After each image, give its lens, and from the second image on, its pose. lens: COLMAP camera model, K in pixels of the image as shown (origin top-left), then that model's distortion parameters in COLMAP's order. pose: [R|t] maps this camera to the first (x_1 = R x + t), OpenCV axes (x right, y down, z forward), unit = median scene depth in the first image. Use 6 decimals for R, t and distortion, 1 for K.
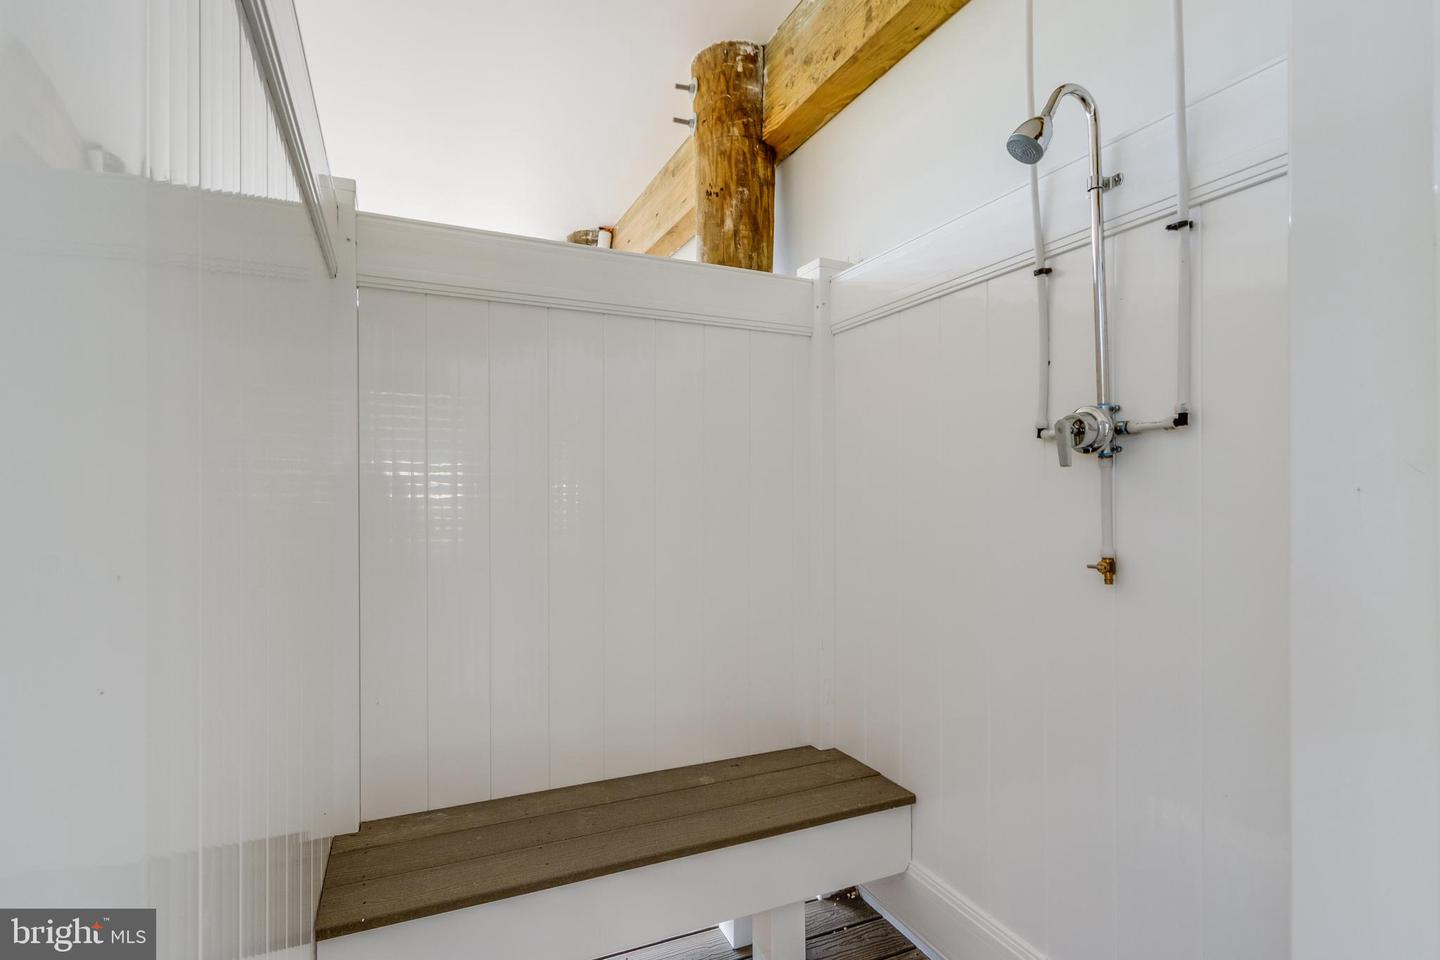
lens RADIAL K [[691.1, 0, 717.2], [0, 691.1, 506.3], [0, 0, 1]] dist [-0.011419, 0.000142]
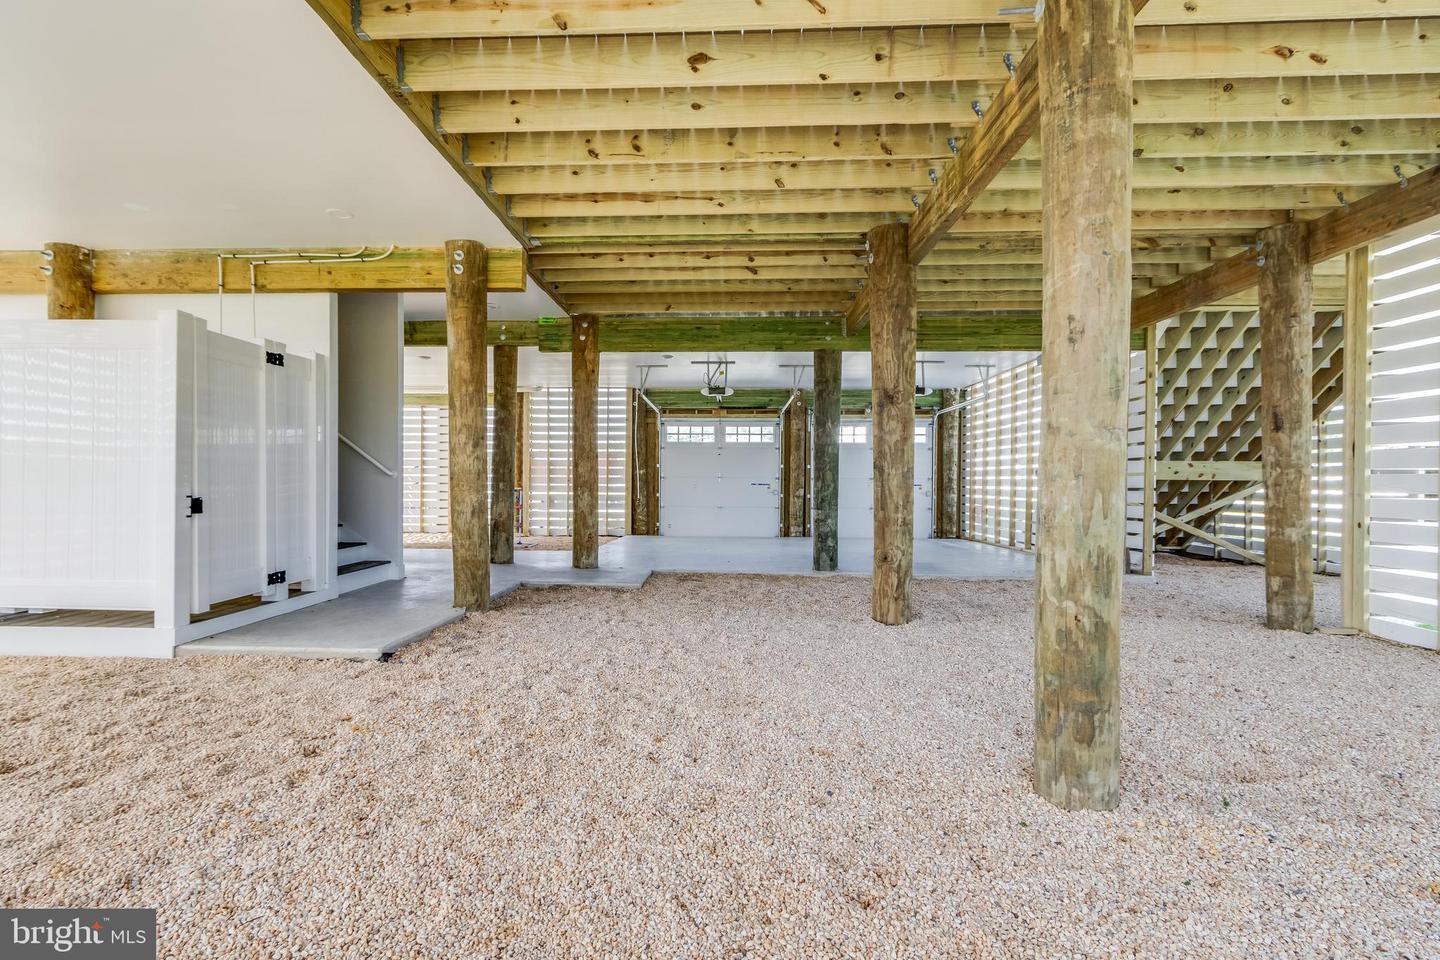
lens RADIAL K [[656.9, 0, 715.6], [0, 656.9, 488.0], [0, 0, 1]] dist [-0.000662, -0.000272]
pose [[0.449936, -0.001341, 0.893060, -1.015075], [-0.004821, 0.999981, 0.003931, 0.147419], [-0.893048, -0.006074, 0.449921, -2.010353]]
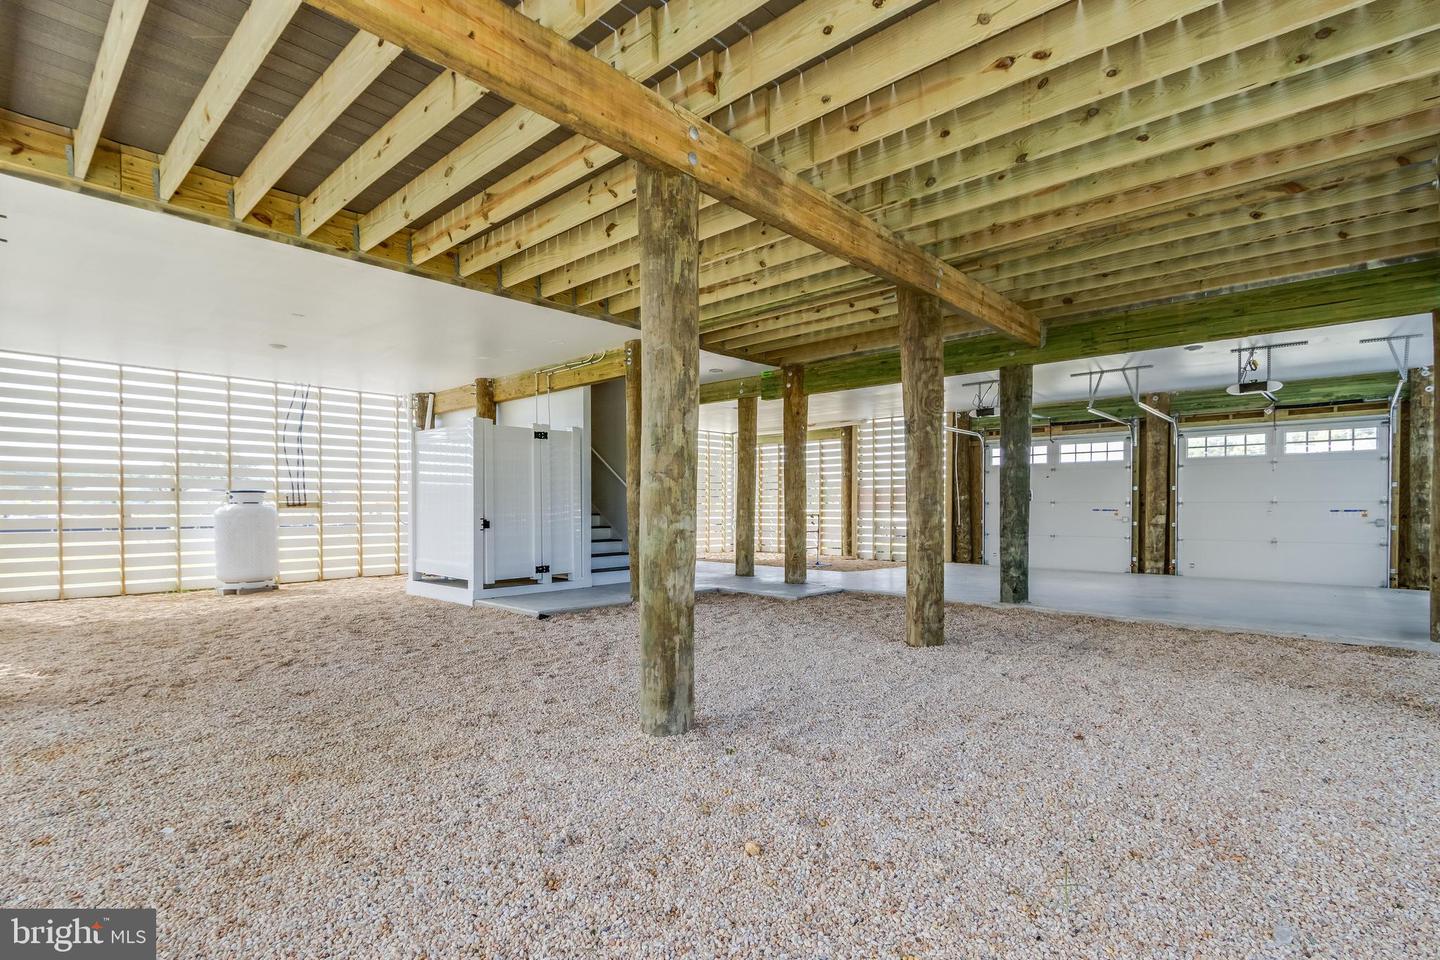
lens RADIAL K [[691.1, 0, 717.2], [0, 691.1, 506.3], [0, 0, 1]] dist [-0.011419, 0.000142]
pose [[0.920046, 0.004300, 0.391787, -0.332211], [-0.001864, 0.999977, -0.006597, 0.145839], [-0.391806, 0.005339, 0.920032, -3.499332]]
